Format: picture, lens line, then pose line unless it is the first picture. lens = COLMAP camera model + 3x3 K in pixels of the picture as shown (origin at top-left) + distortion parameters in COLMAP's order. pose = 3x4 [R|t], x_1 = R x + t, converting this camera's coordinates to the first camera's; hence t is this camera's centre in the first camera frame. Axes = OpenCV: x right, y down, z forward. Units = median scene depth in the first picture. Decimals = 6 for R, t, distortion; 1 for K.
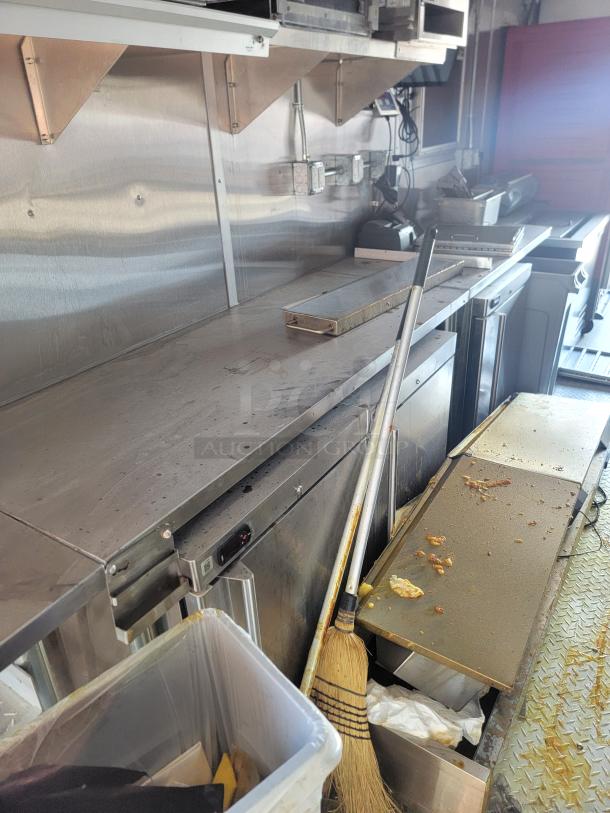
lens RADIAL K [[568.0, 0, 302.7], [0, 568.0, 405.3], [0, 0, 1]] dist [0.091929, -0.082147]
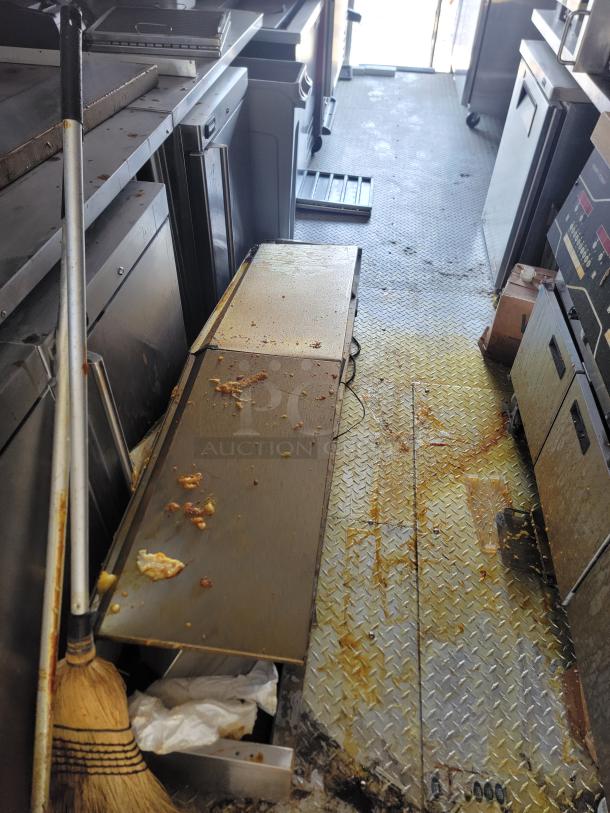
lens RADIAL K [[568.8, 0, 306.5], [0, 568.8, 415.9], [0, 0, 1]] dist [0.082512, -0.070672]
pose [[0.900153, -0.248958, 0.357414, 0.090661], [0.131838, 0.937794, 0.321186, -0.057341], [-0.415142, -0.241995, 0.876981, 0.209407]]
